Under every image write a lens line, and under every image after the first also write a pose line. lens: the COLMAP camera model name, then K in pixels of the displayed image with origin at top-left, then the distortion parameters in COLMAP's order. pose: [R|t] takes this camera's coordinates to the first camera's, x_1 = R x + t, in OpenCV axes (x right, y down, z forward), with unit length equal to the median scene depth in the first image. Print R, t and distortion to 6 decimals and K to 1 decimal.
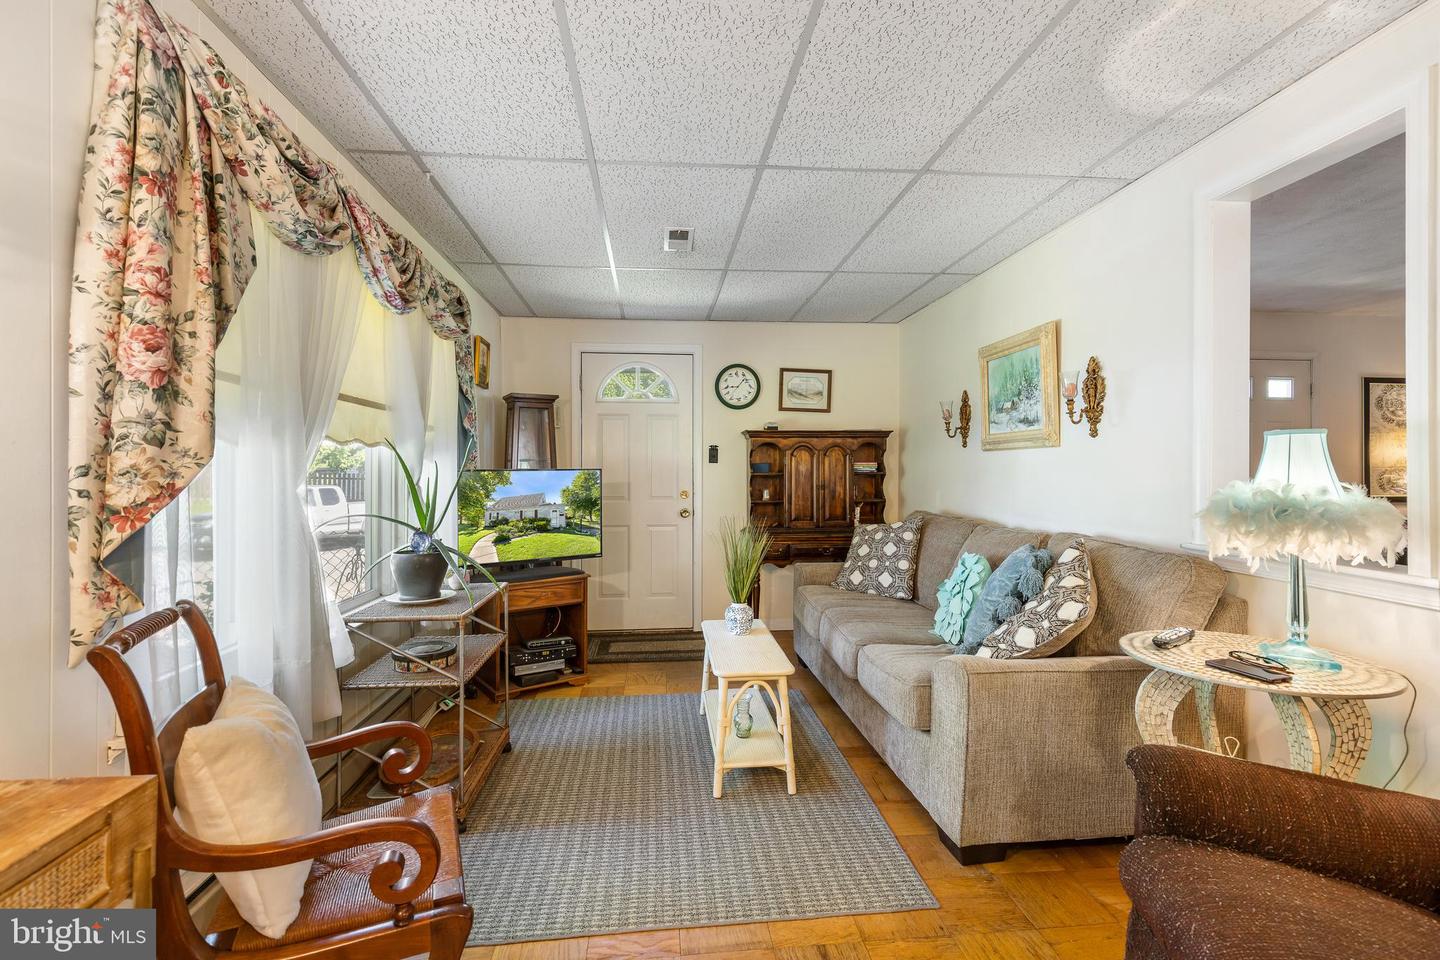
lens RADIAL K [[650.4, 0, 719.7], [0, 650.4, 471.8], [0, 0, 1]] dist [0.007485, -0.002841]
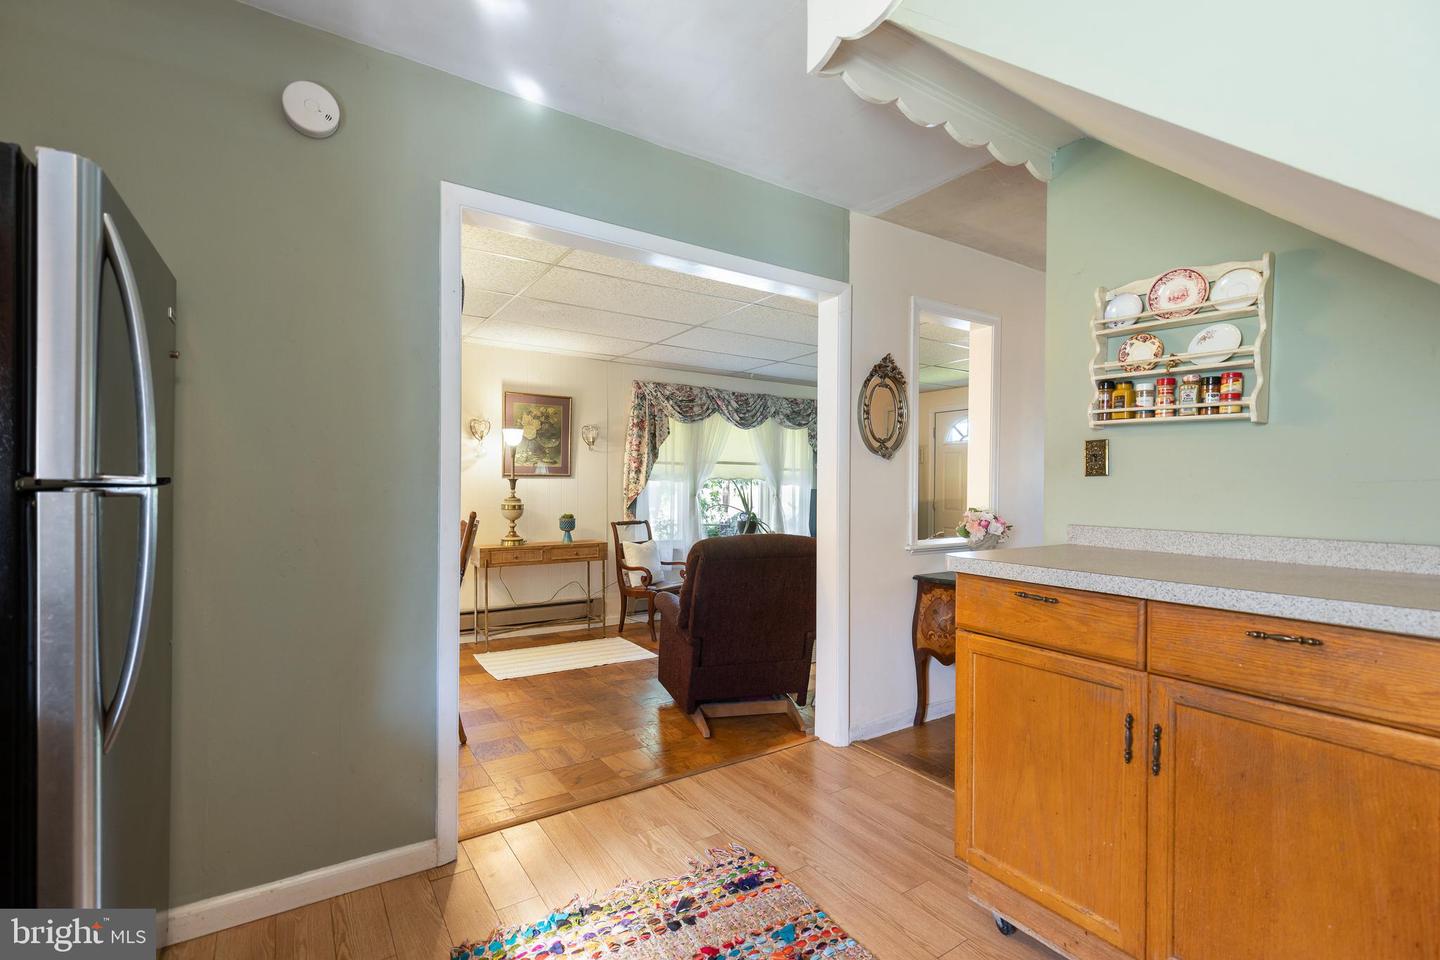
lens RADIAL K [[650.4, 0, 718.1], [0, 650.4, 486.6], [0, 0, 1]] dist [0.007485, -0.002841]
pose [[0.474599, 0.005570, -0.880185, 3.356286], [-0.008202, 0.999965, 0.001906, -0.032353], [0.880164, 0.006315, 0.474628, -0.637859]]
